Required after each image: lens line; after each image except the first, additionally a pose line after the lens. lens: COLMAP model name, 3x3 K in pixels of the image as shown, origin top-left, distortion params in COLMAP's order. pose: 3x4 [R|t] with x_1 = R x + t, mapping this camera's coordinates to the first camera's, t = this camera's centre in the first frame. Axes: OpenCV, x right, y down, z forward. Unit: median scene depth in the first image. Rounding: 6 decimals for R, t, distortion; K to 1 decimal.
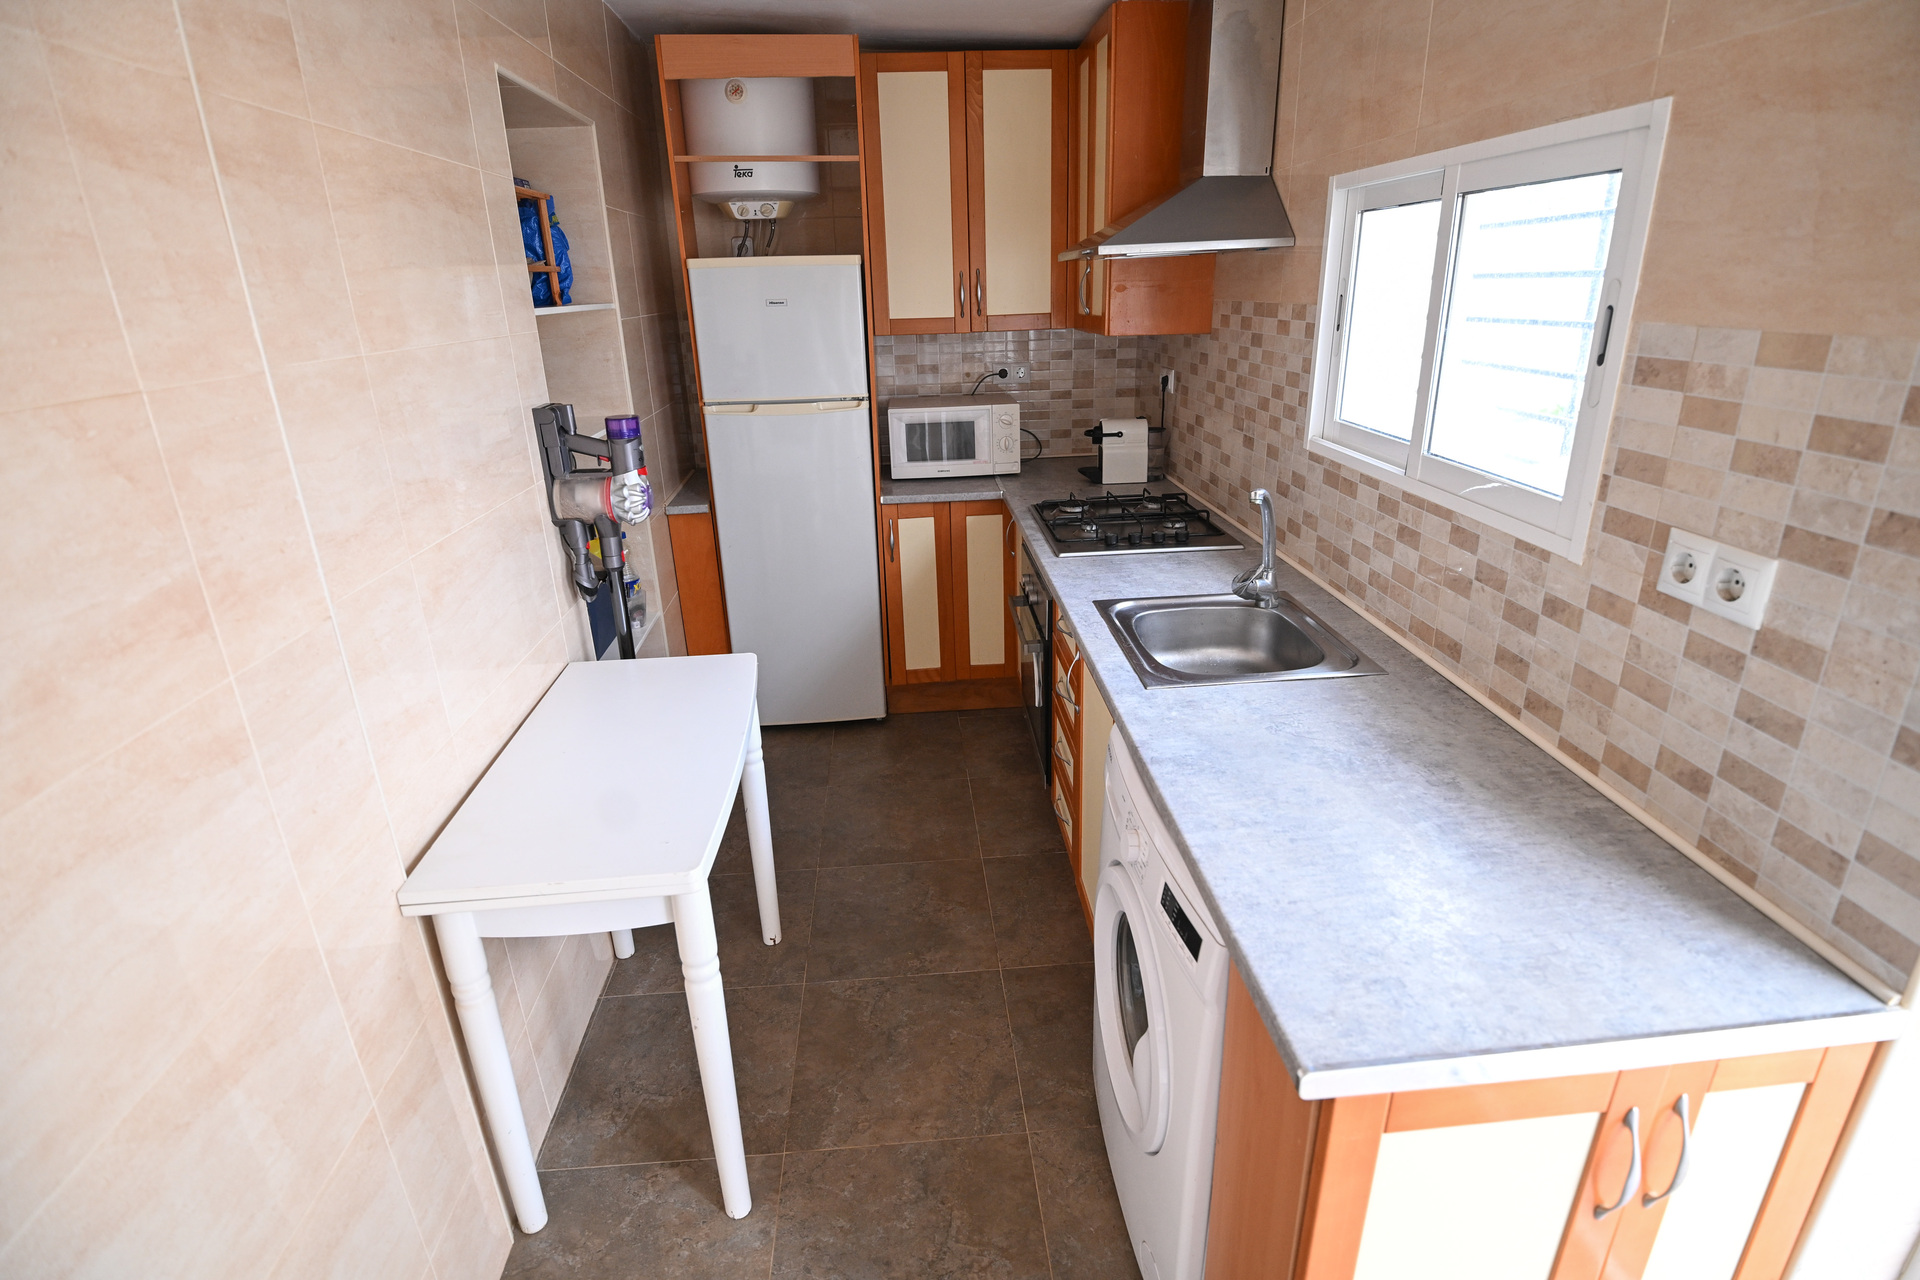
lens RADIAL K [[931.8, 0, 966.6], [0, 931.8, 628.7], [0, 0, 1]] dist [-0.027124, -0.003045]
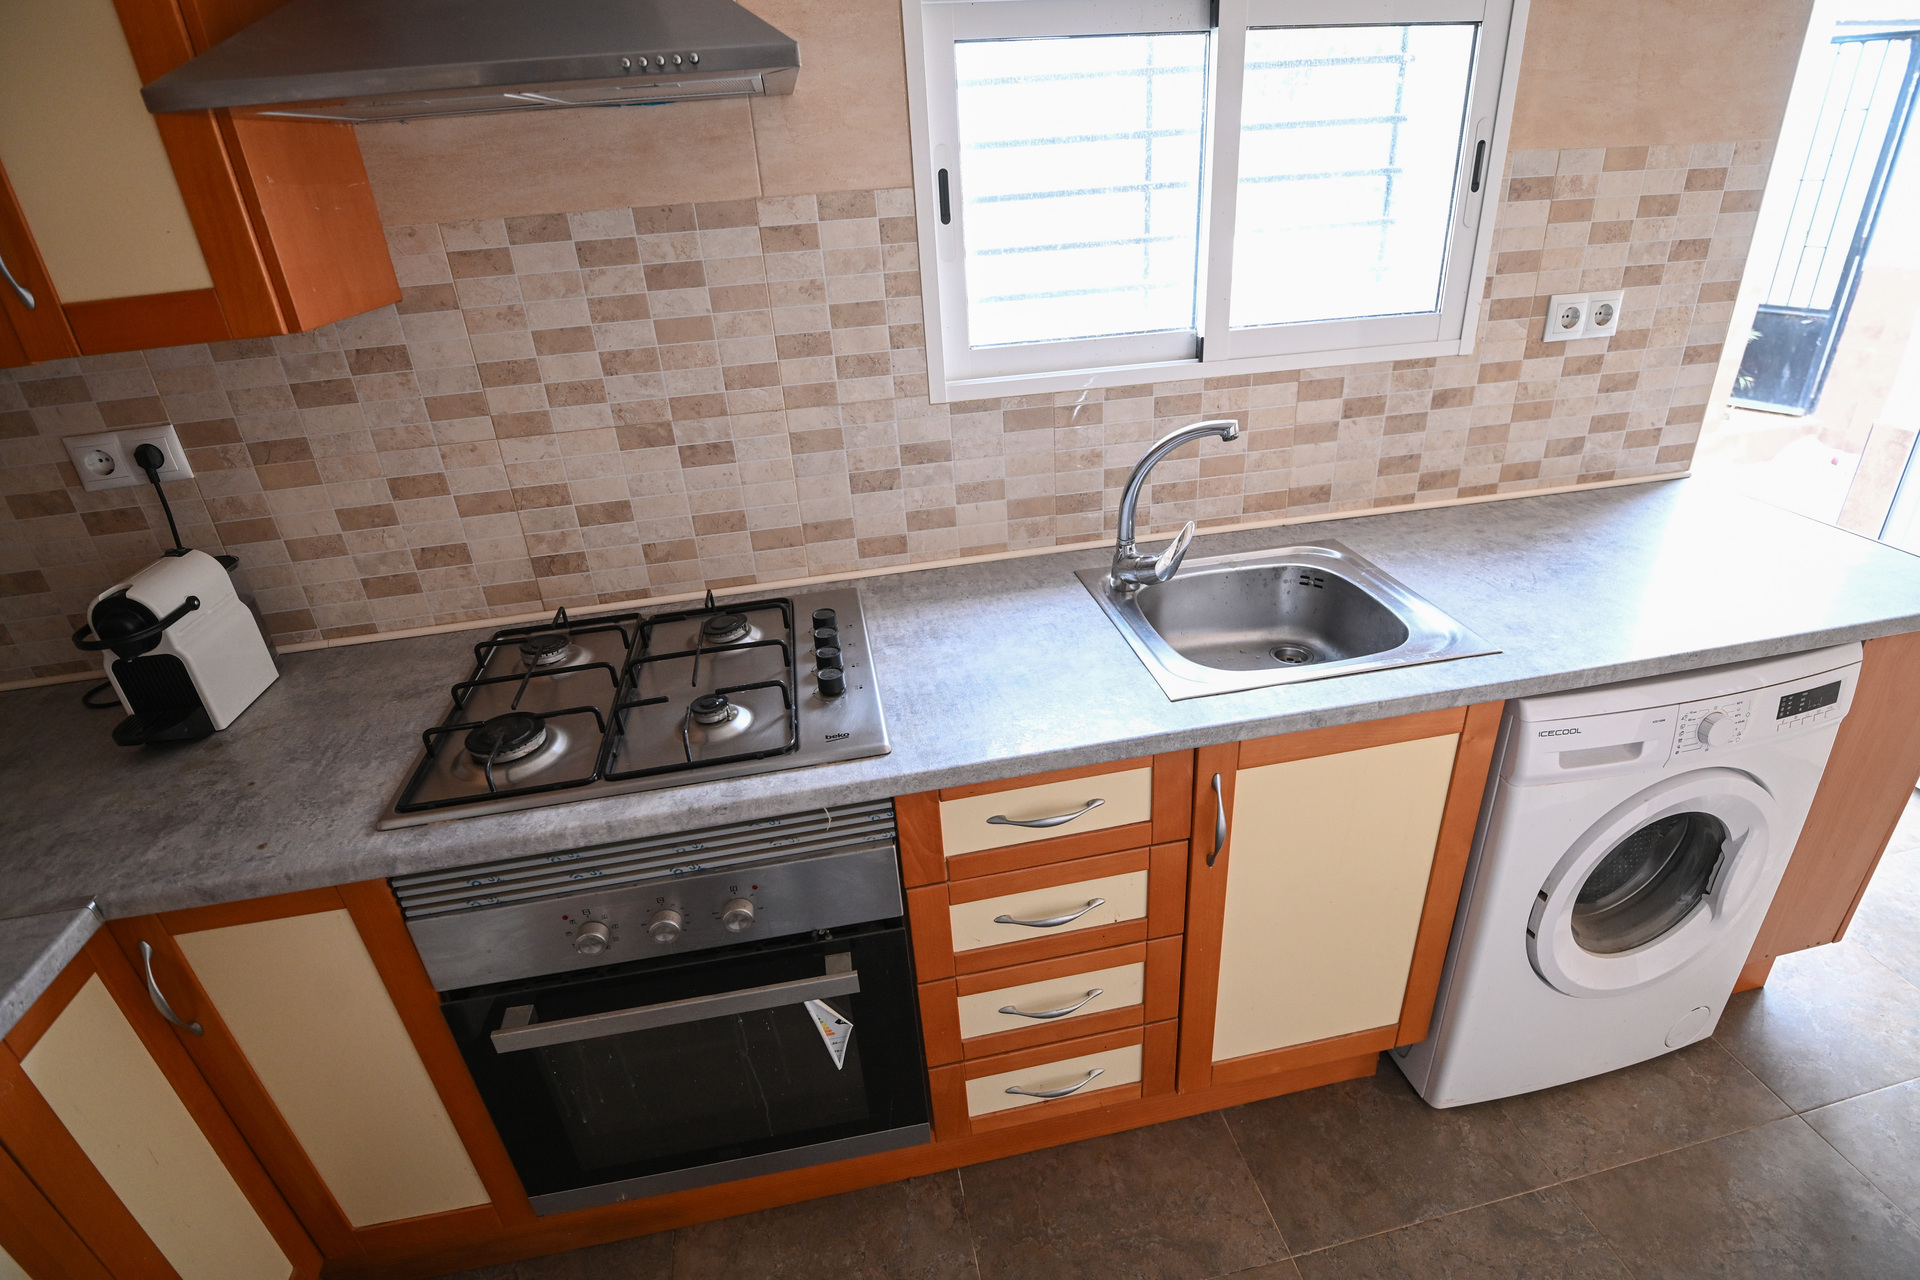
lens RADIAL K [[931.8, 0, 961.8], [0, 931.8, 629.5], [0, 0, 1]] dist [-0.027124, -0.003045]
pose [[-0.108868, -0.412644, 0.904363, -0.395830], [0.402895, 0.813379, 0.419631, -0.403977], [-0.908748, 0.410048, 0.077701, 1.186033]]
